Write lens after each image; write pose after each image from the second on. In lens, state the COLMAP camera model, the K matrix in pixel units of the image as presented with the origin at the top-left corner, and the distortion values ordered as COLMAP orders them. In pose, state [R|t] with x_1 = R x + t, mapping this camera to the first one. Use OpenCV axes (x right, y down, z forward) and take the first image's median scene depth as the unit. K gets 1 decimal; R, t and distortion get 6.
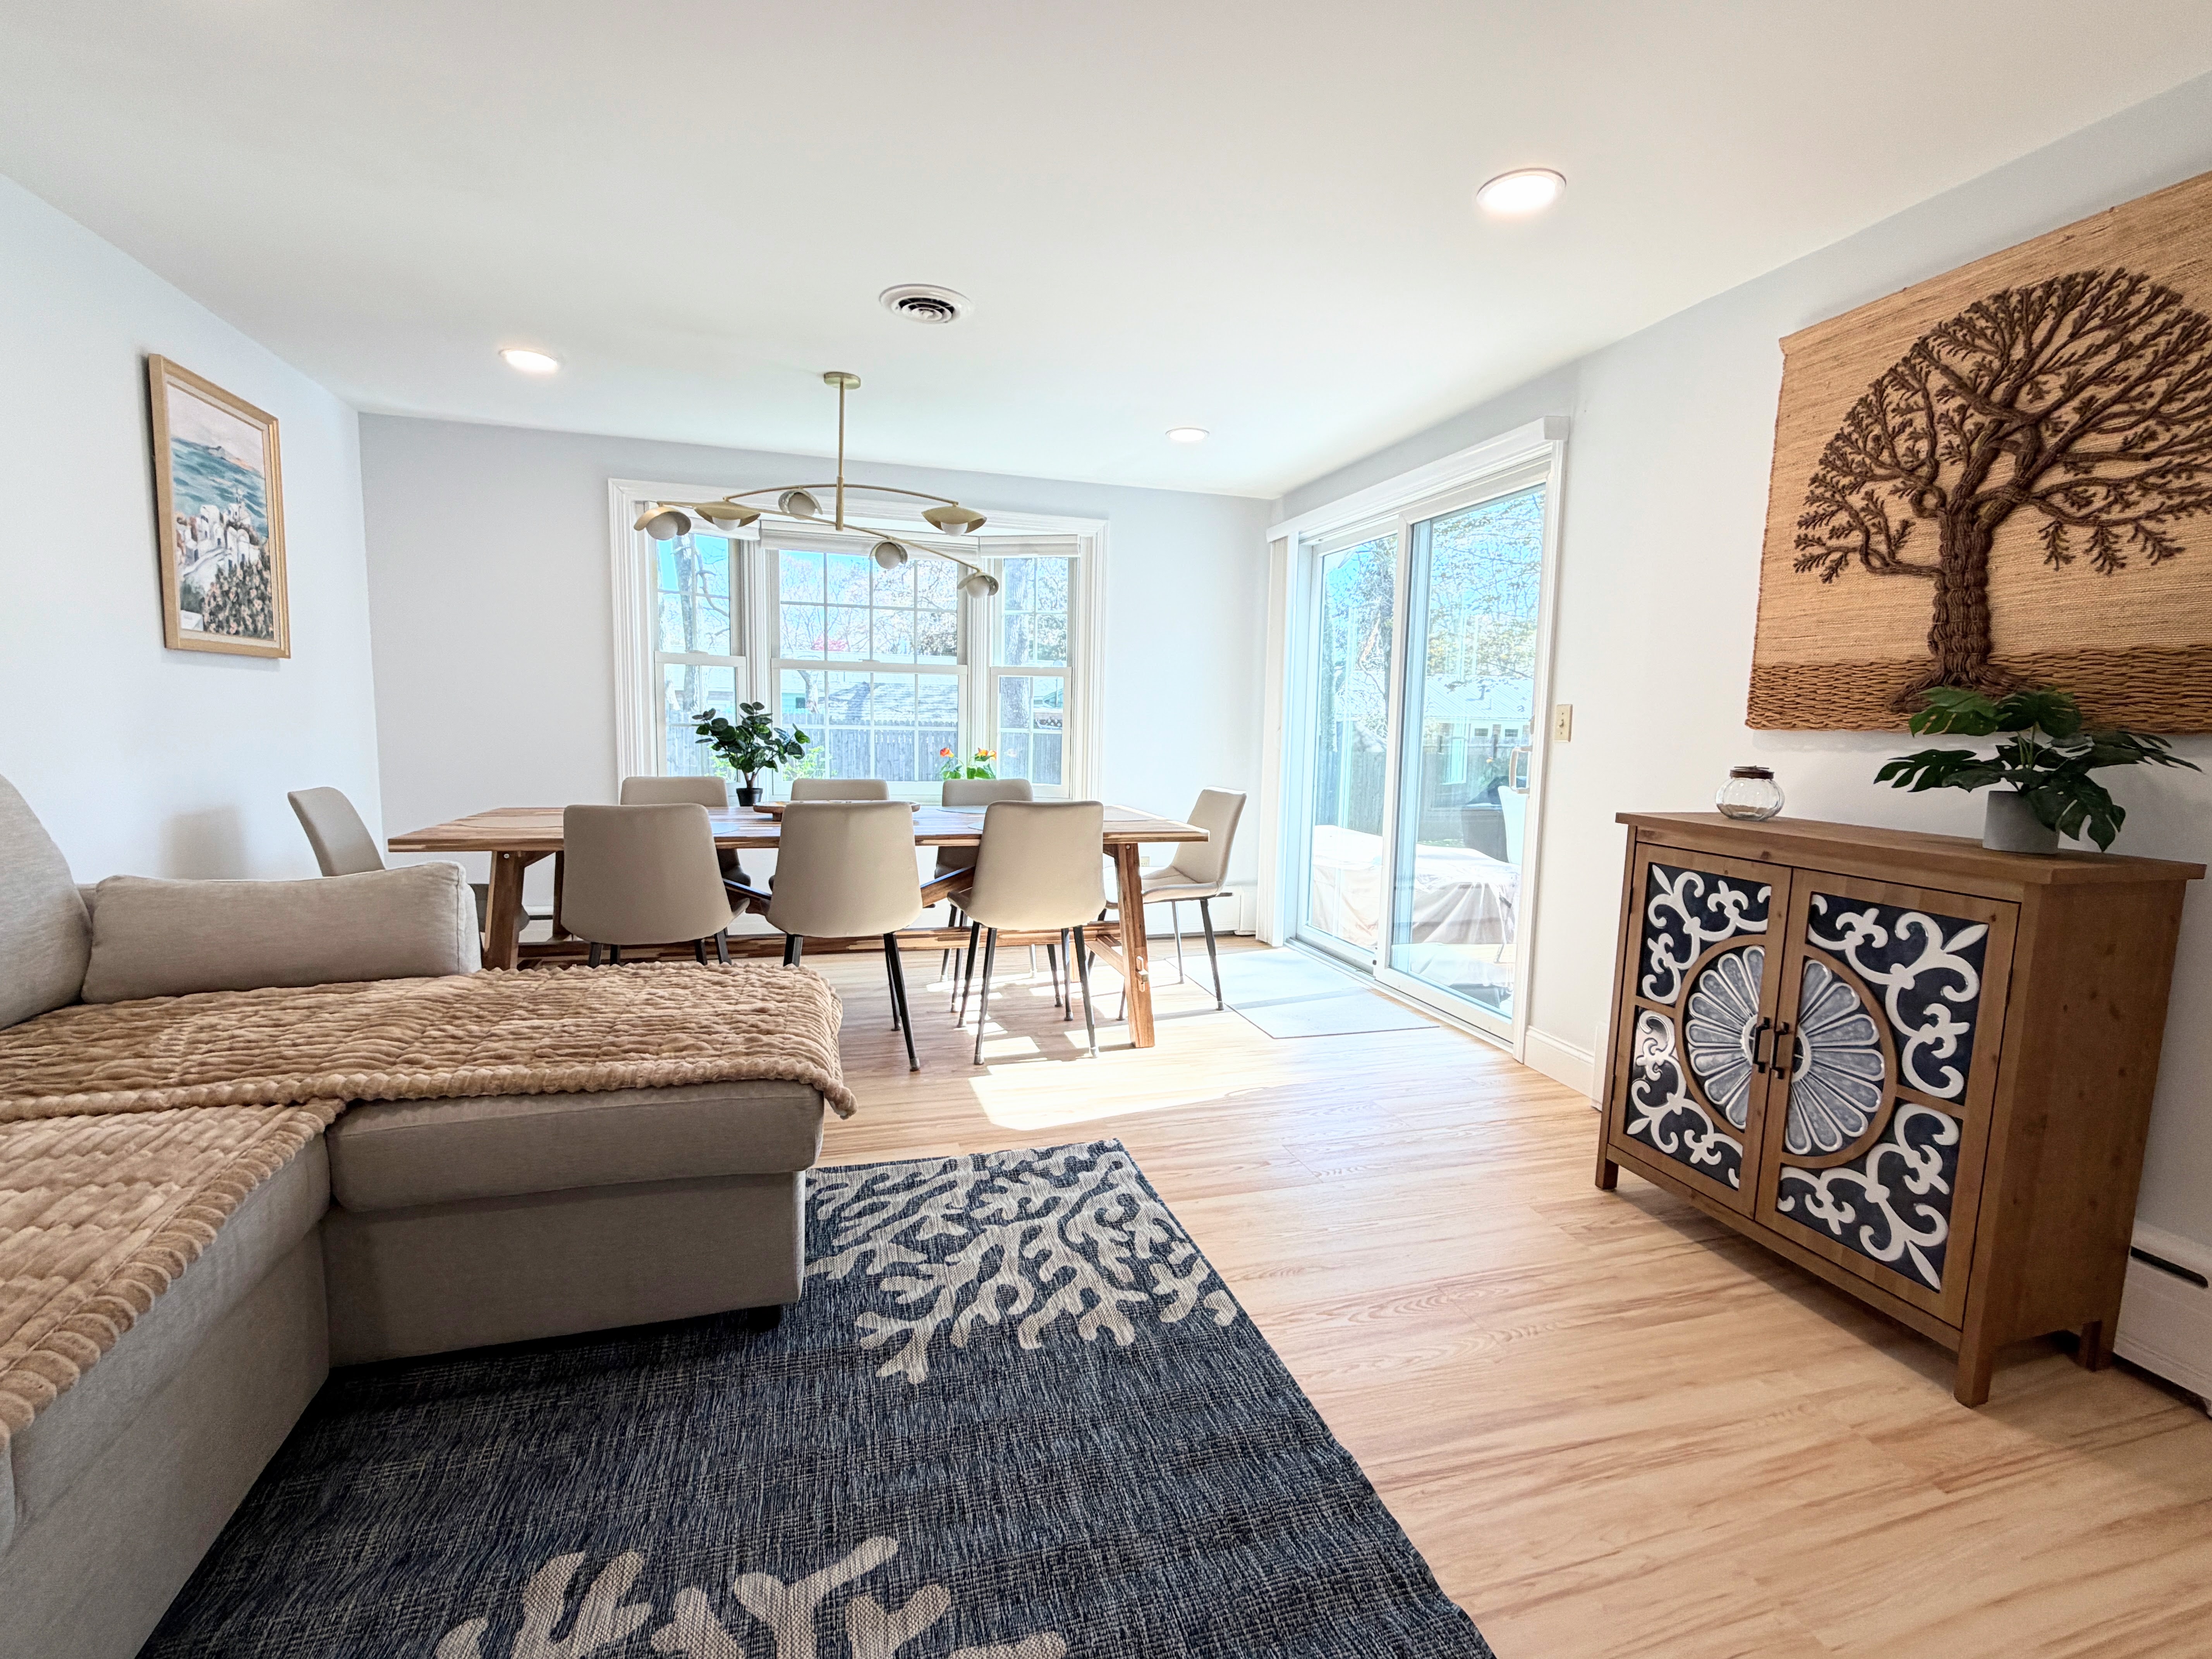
lens RADIAL K [[955.8, 0, 1088.5], [0, 955.8, 818.9], [0, 0, 1]] dist [-0.002033, -0.000536]
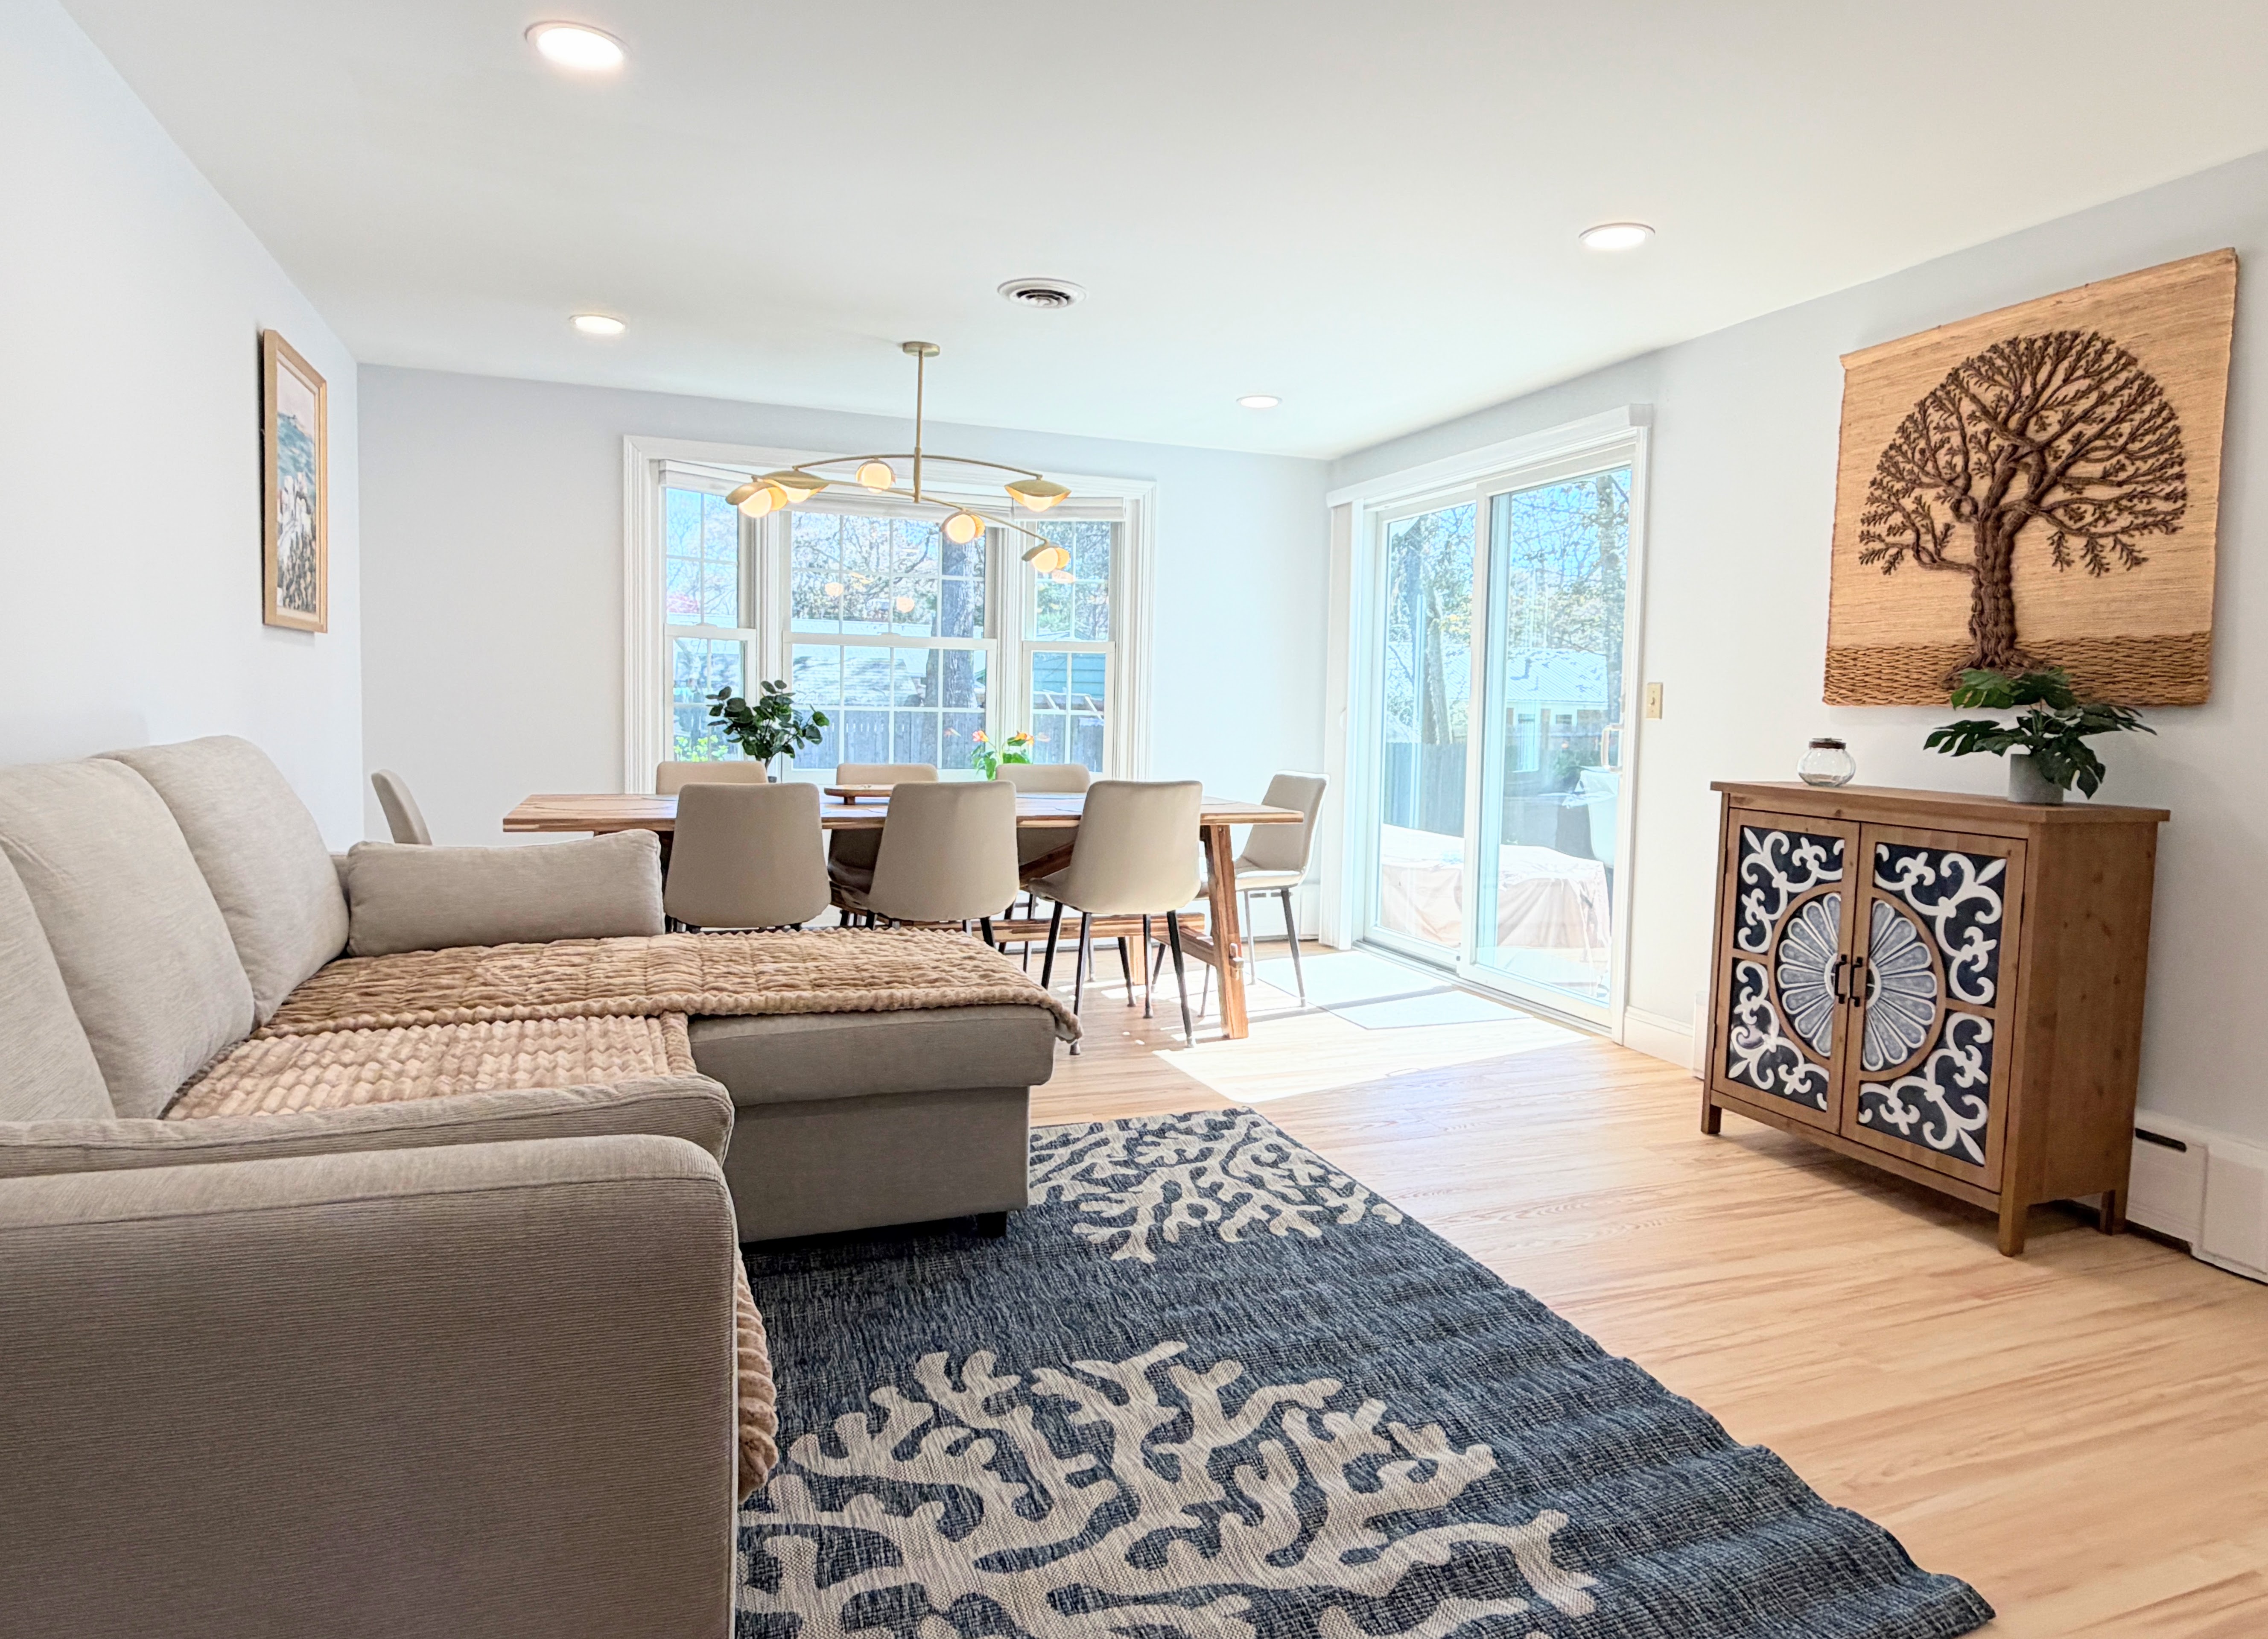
lens RADIAL K [[1247.0, 0, 1104.4], [0, 1247.0, 778.0], [0, 0, 1]] dist [-0.009859, 0.003345]
pose [[0.998008, -0.004665, 0.062921, -0.243713], [0.007359, 0.999063, -0.042647, 0.048193], [-0.062663, 0.043025, 0.997107, -0.400535]]
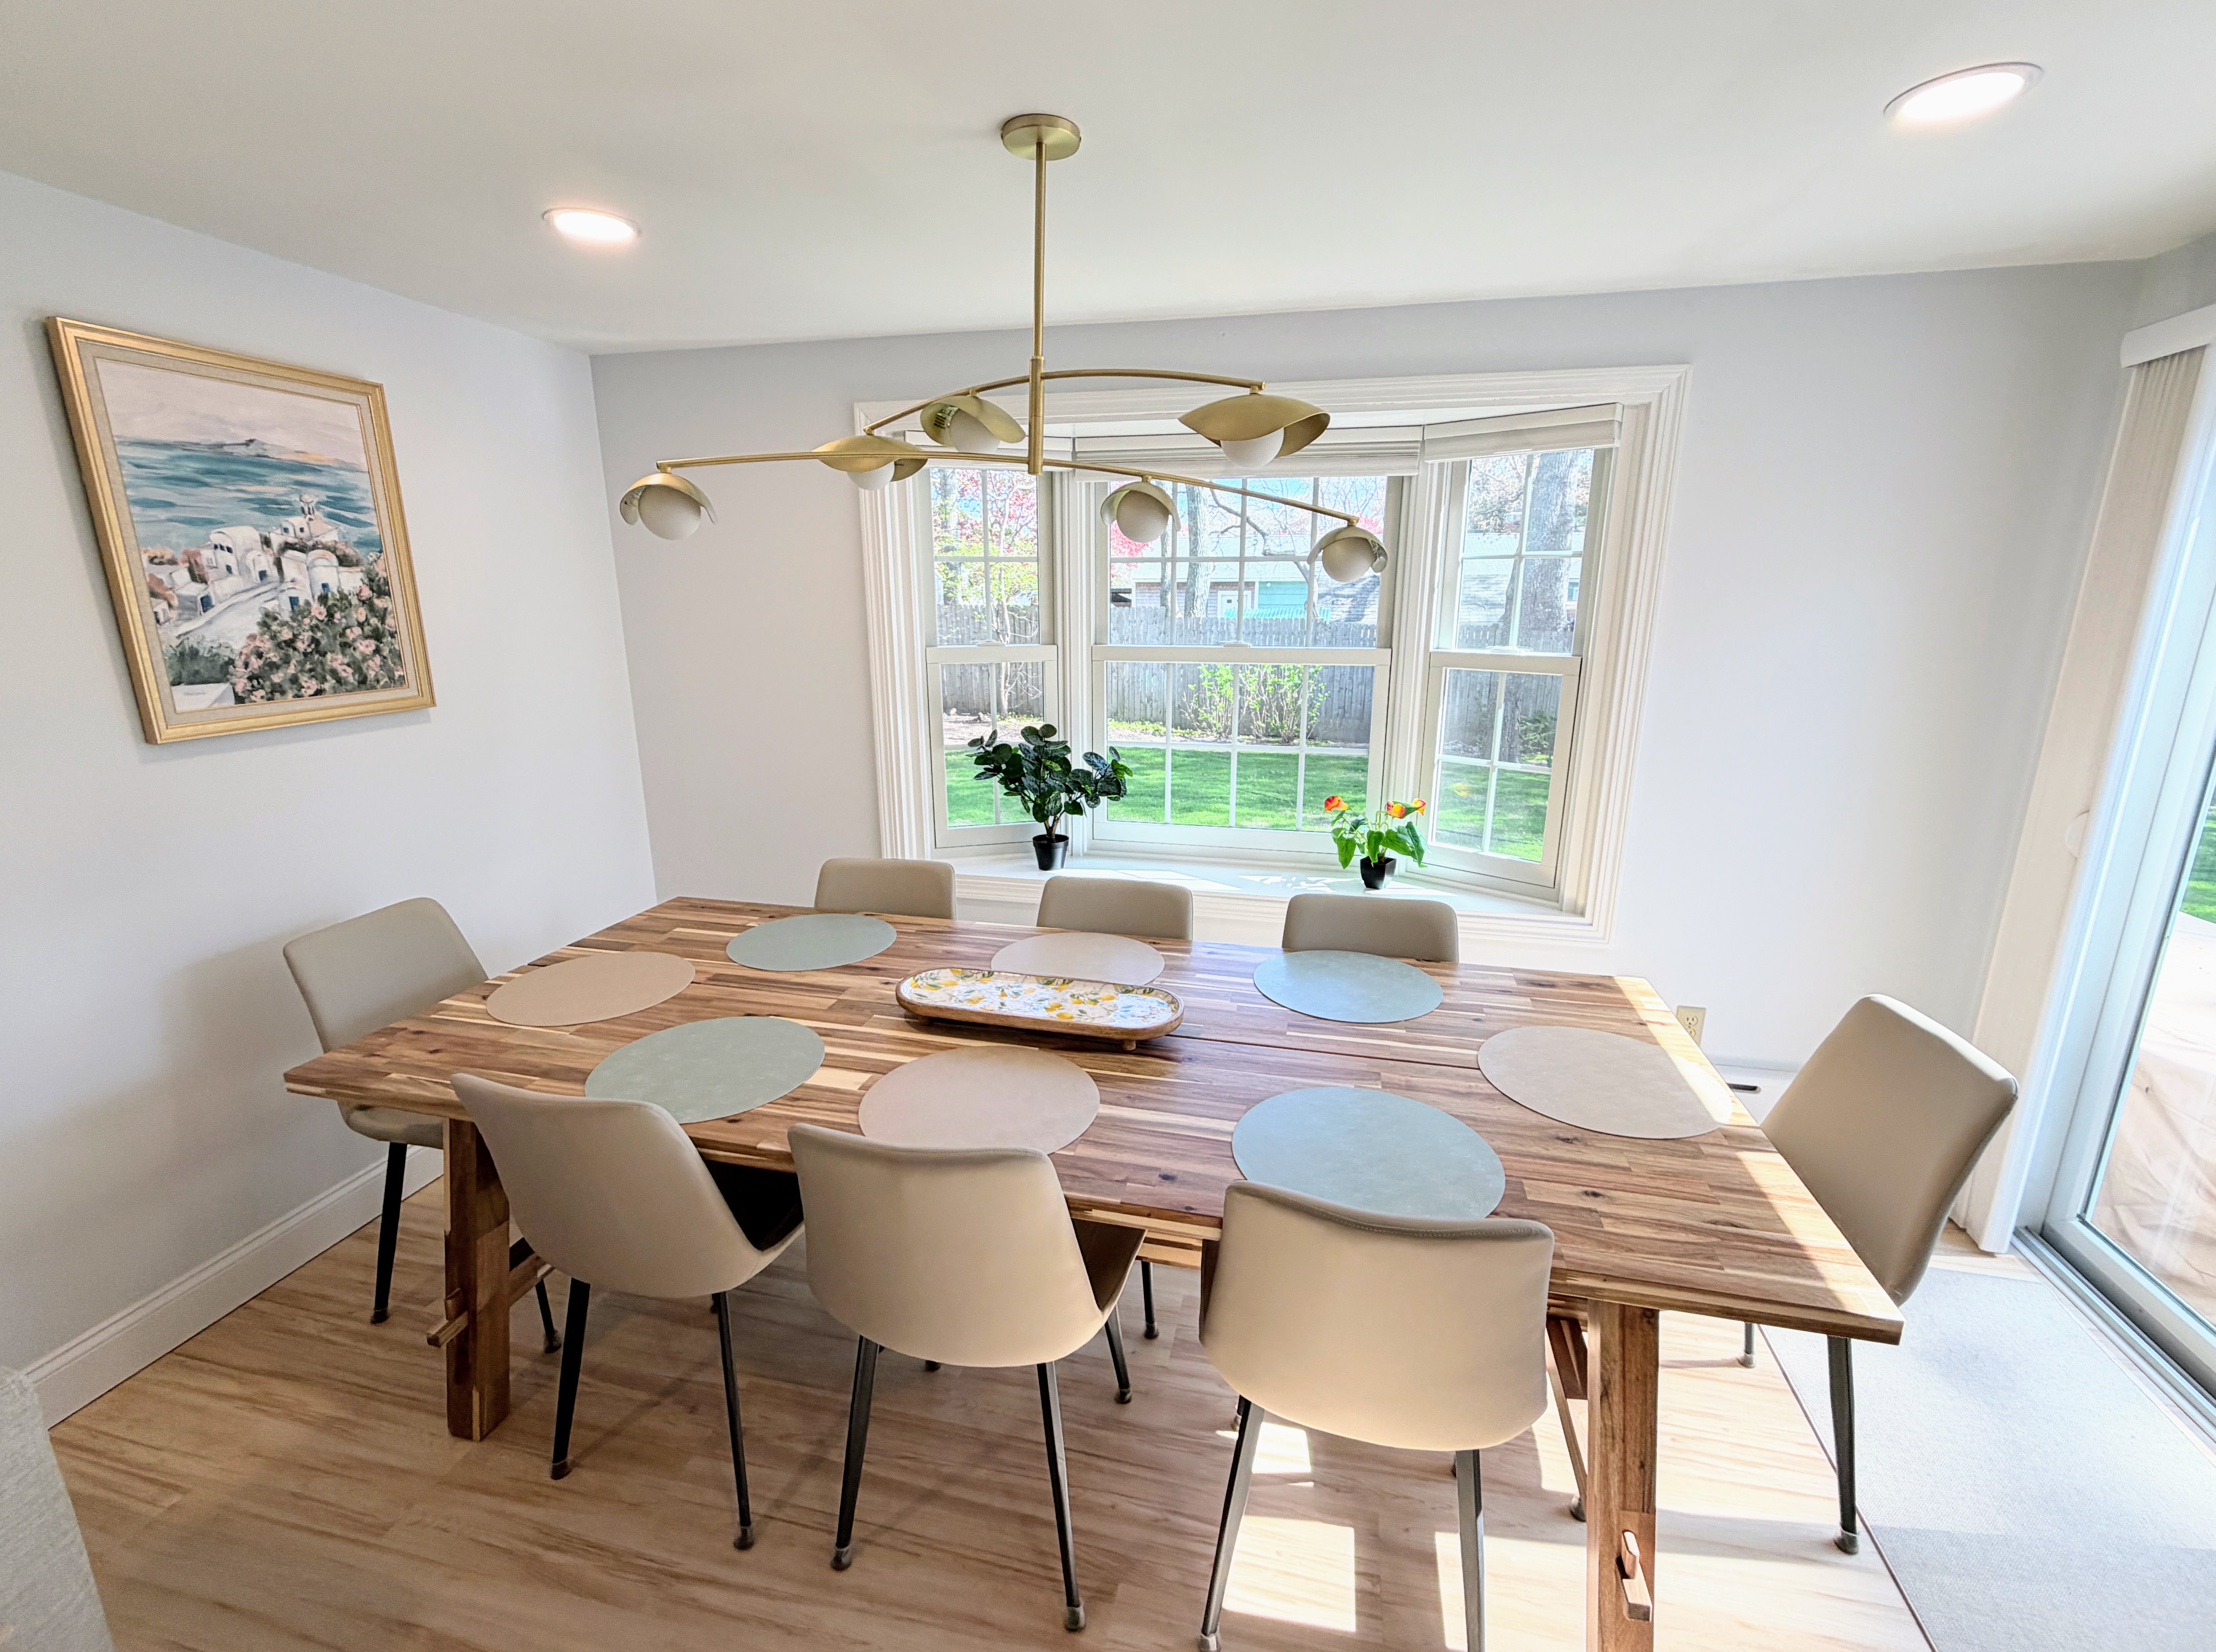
lens RADIAL K [[957.6, 0, 1101.7], [0, 957.6, 833.3], [0, 0, 1]] dist [-0.002033, -0.000536]
pose [[0.871171, 0.095782, -0.481547, 0.037470], [-0.032213, 0.989824, 0.138602, -0.301820], [0.489923, -0.105234, 0.865391, 0.916039]]
